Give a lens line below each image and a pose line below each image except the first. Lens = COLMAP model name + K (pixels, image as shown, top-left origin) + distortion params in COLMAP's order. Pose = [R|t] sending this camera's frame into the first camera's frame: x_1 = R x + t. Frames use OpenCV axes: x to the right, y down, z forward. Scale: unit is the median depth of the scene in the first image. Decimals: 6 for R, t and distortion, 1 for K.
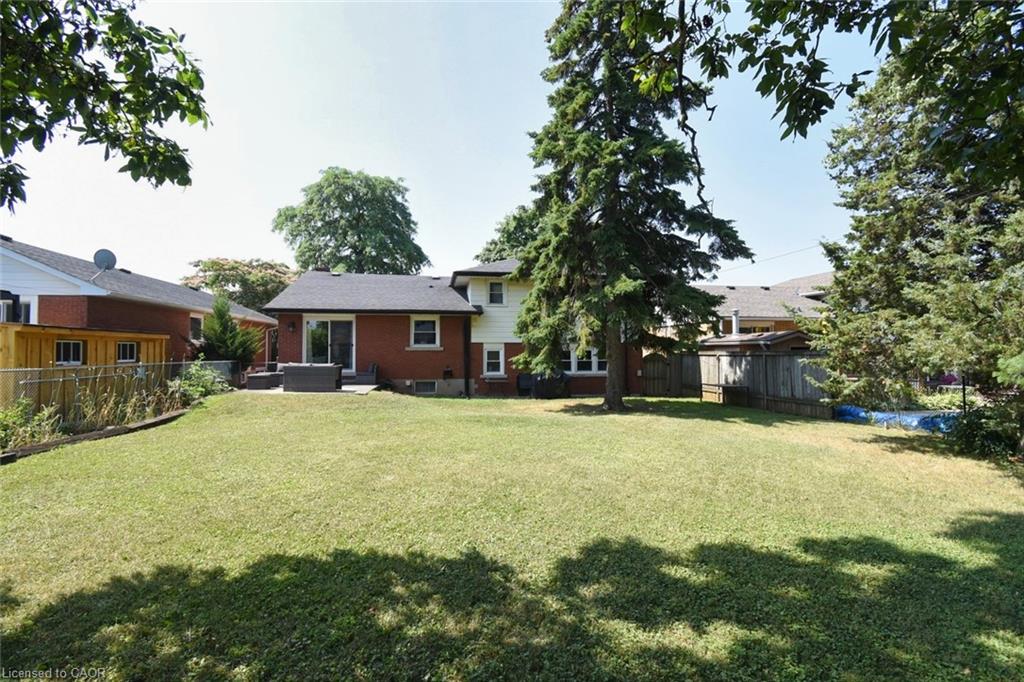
lens RADIAL K [[451.5, 0, 509.3], [0, 451.5, 341.5], [0, 0, 1]] dist [0.018314, -0.025888]
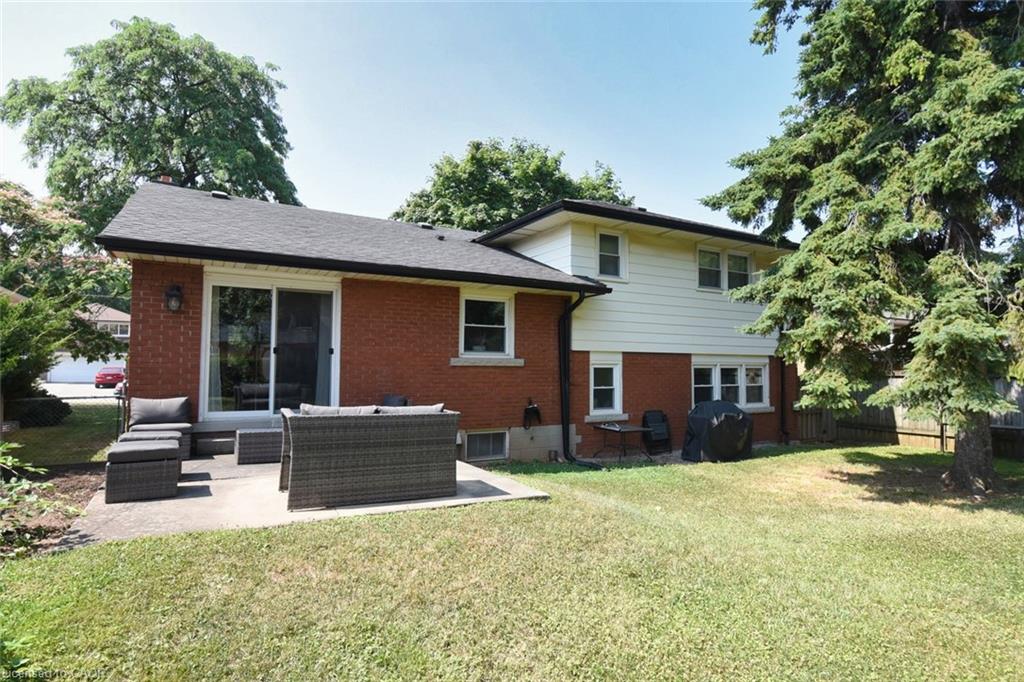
lens RADIAL K [[549.3, 0, 512.0], [0, 549.3, 341.0], [0, 0, 1]] dist [-0.019736, -0.000751]
pose [[0.936283, 0.023756, 0.350443, -0.353646], [-0.016117, 0.999565, -0.024700, 0.008079], [-0.350877, 0.017479, 0.936258, 0.464461]]
